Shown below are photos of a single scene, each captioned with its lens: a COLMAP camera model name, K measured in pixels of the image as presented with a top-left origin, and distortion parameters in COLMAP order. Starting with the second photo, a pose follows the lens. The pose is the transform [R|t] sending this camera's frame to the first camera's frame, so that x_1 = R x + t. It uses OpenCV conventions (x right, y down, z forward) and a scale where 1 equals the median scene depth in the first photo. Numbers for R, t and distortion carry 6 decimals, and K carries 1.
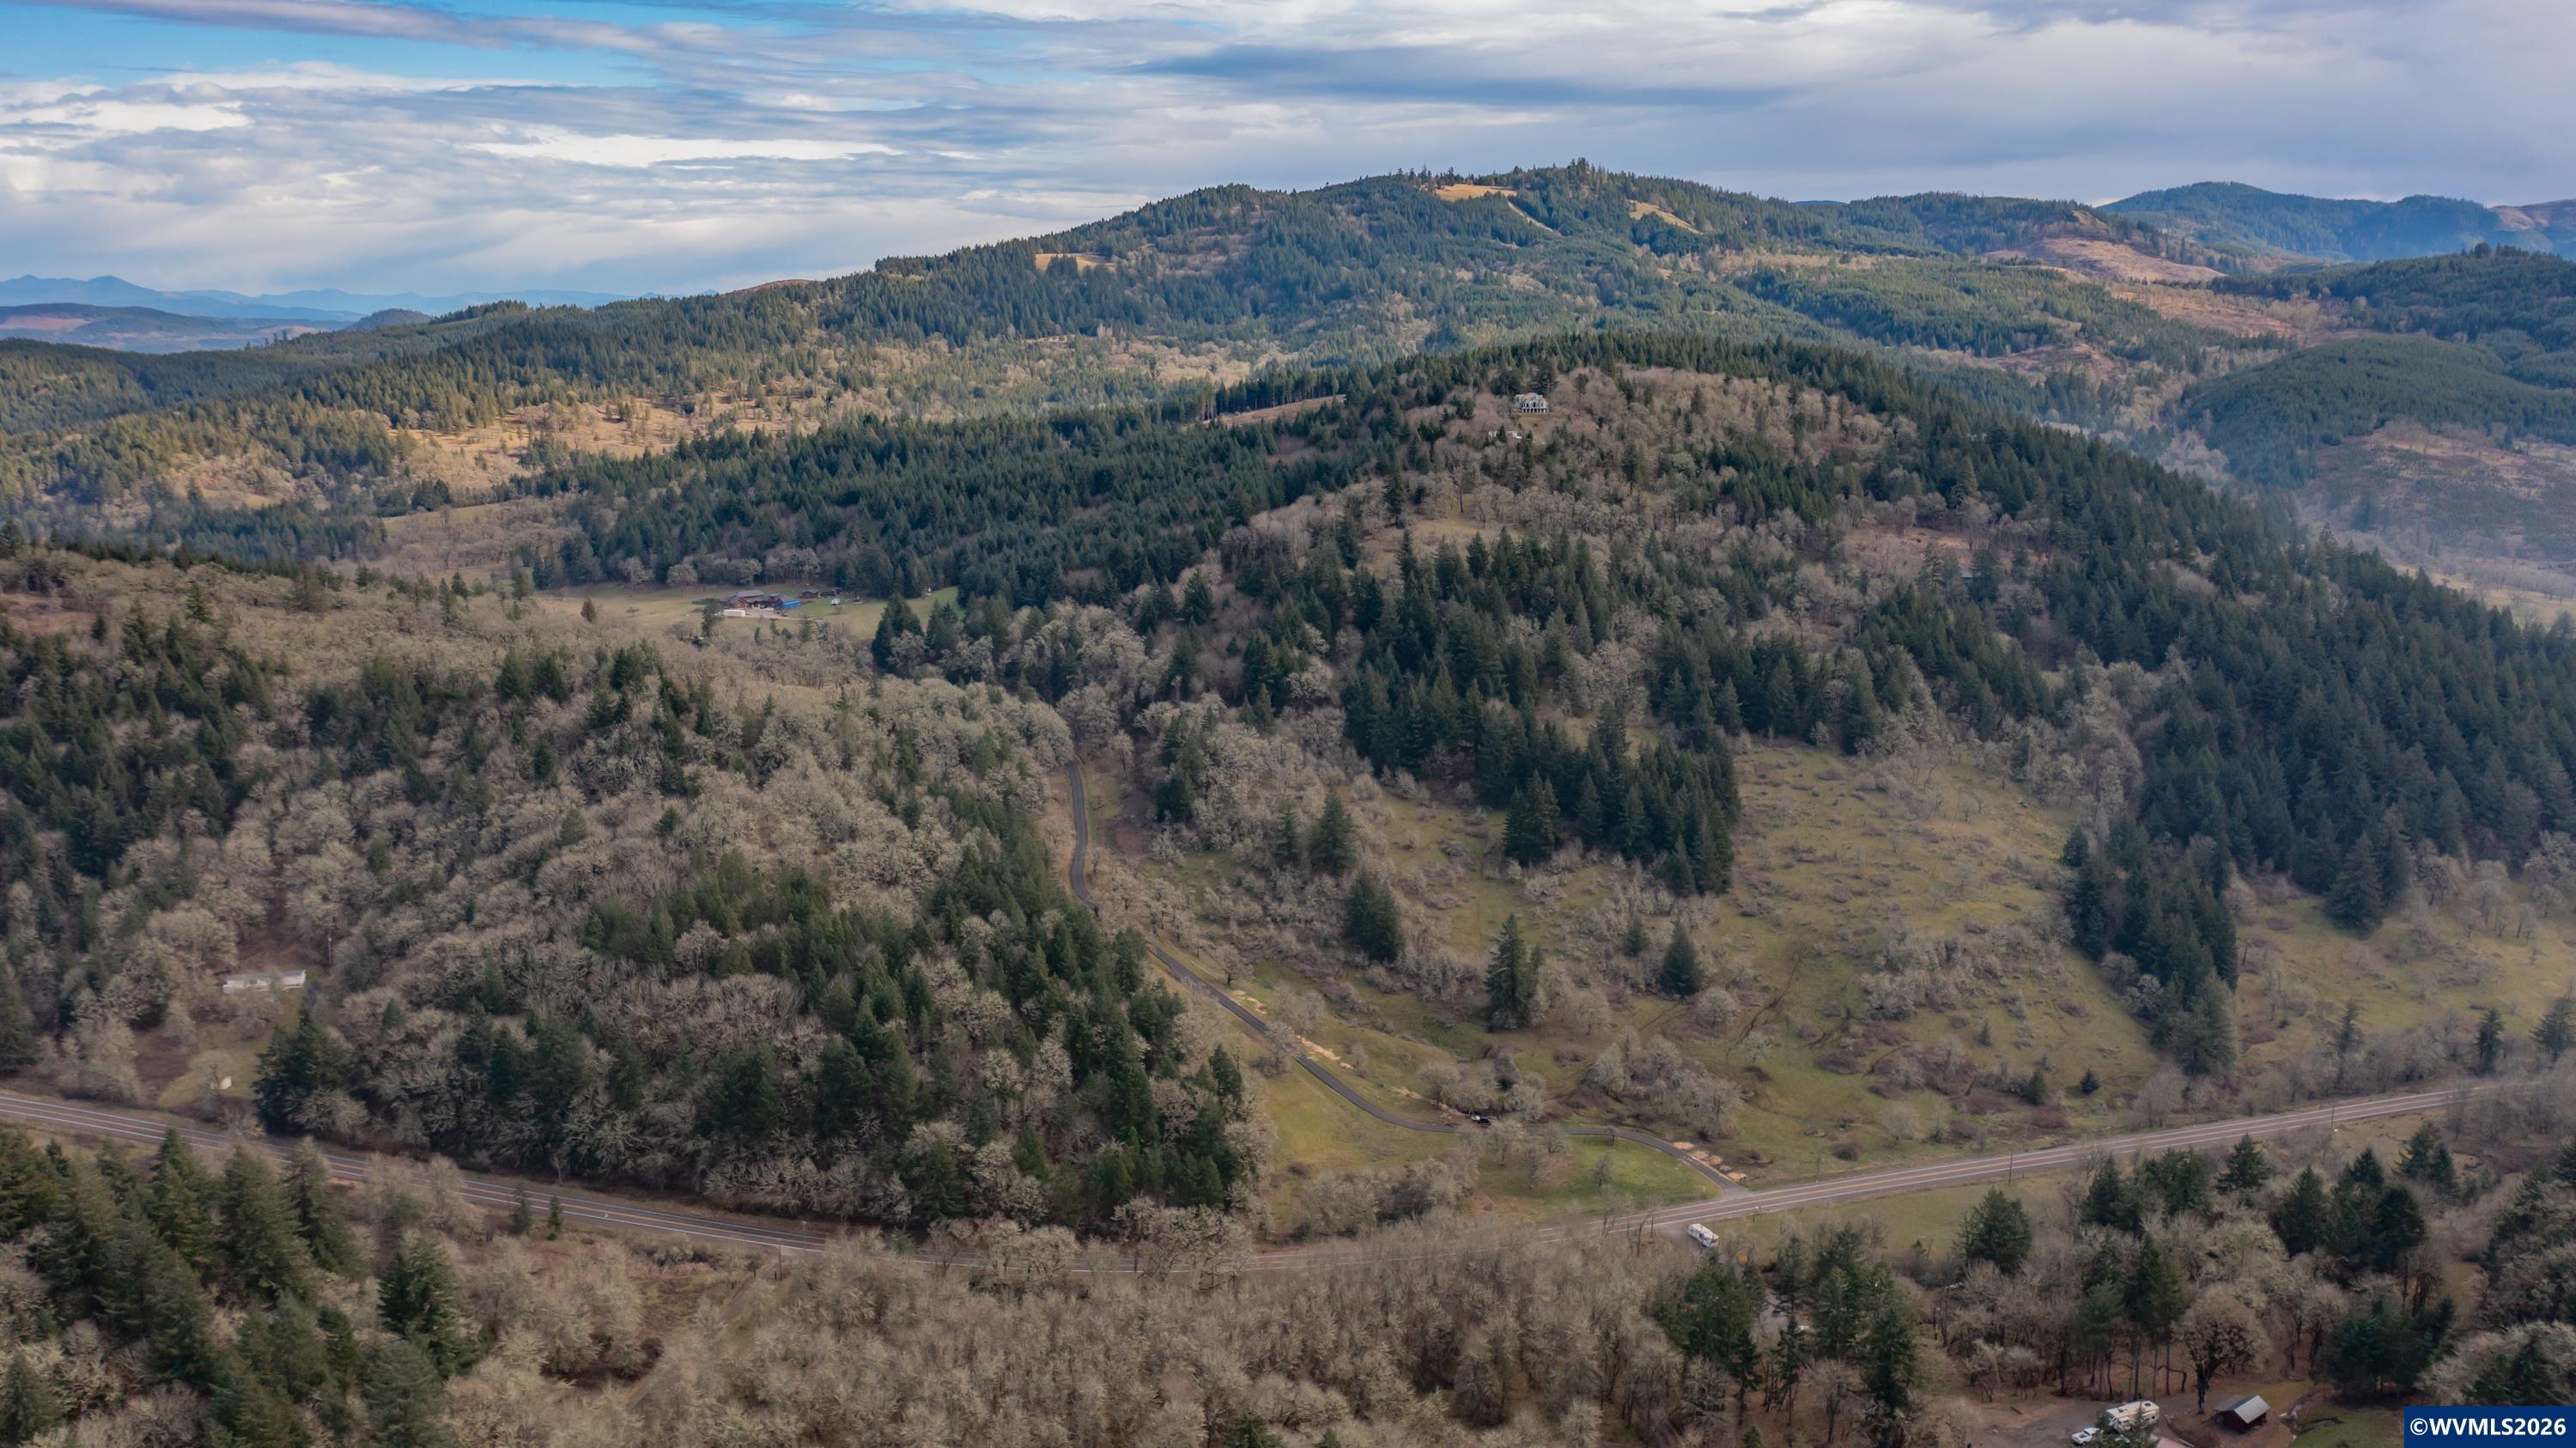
lens RADIAL K [[2066.1, 0, 1292.3], [0, 2066.1, 724.1], [0, 0, 1]] dist [-0.005947, 0.009722]
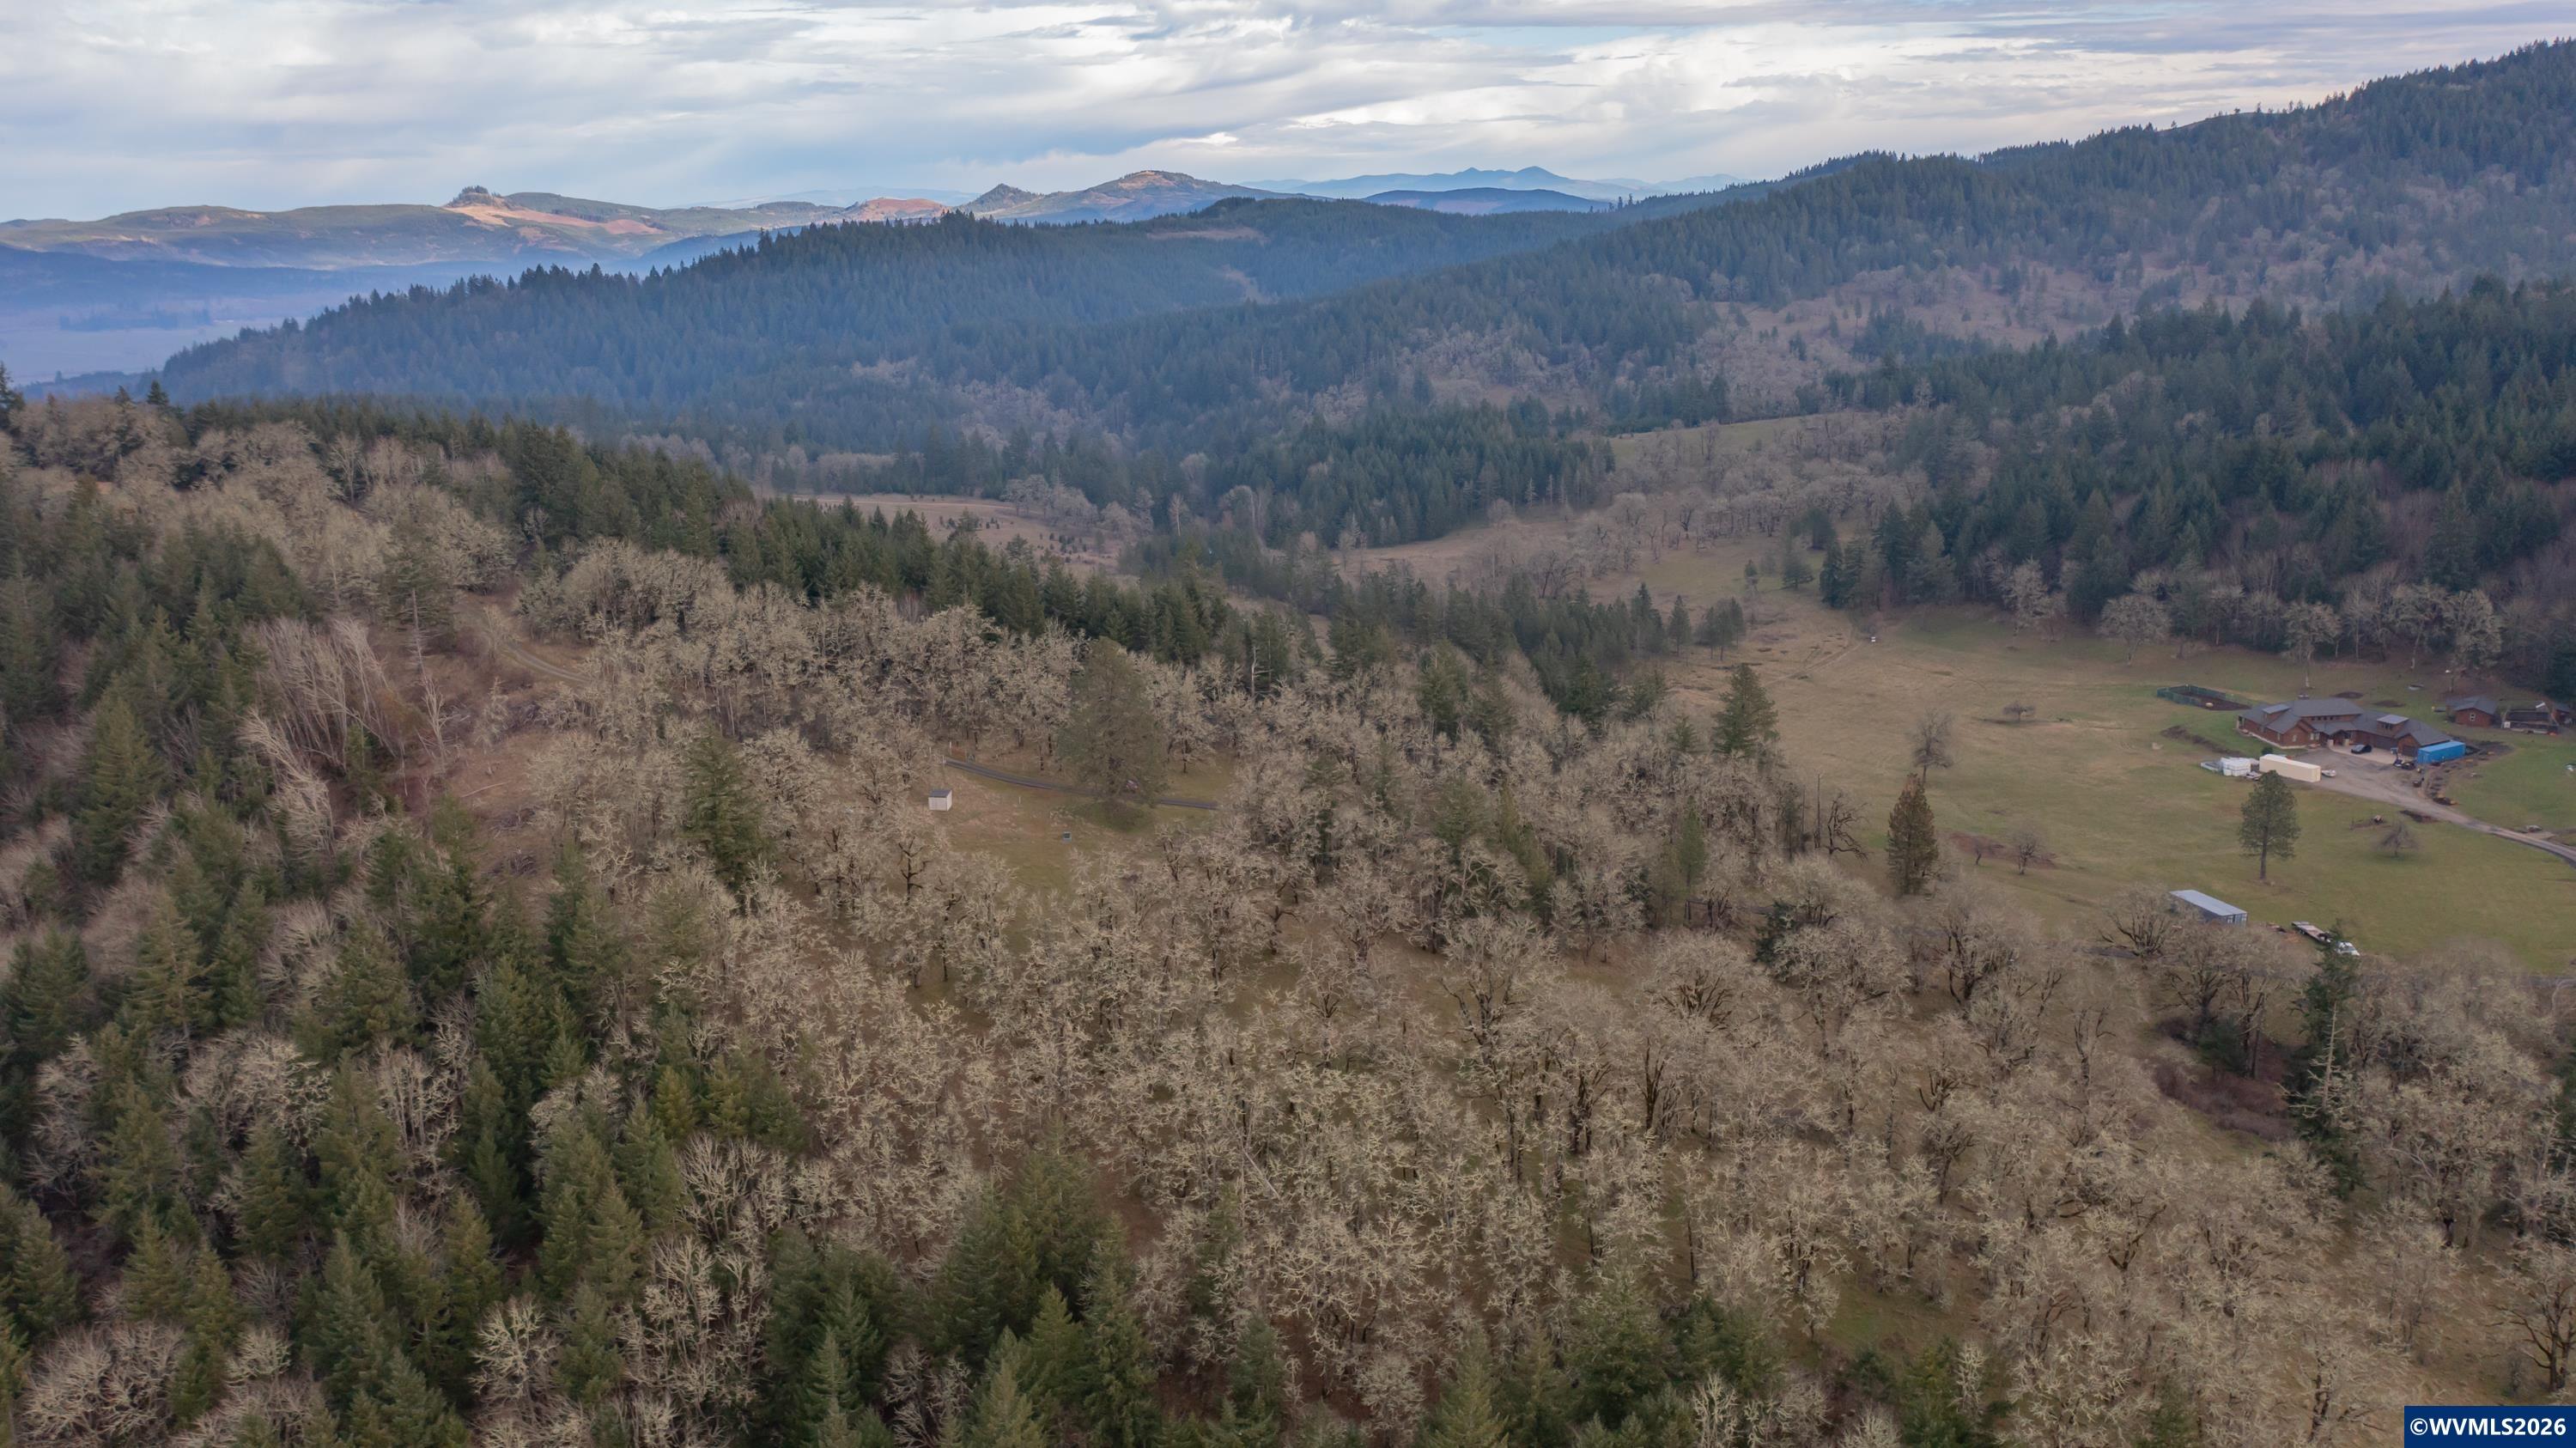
lens RADIAL K [[2066.1, 0, 1289.3], [0, 2066.1, 728.7], [0, 0, 1]] dist [-0.005947, 0.009722]
pose [[0.808272, 0.127345, -0.574874, -0.122308], [-0.094592, 0.991734, 0.086691, -0.046691], [0.581162, -0.015691, 0.813637, 0.353101]]
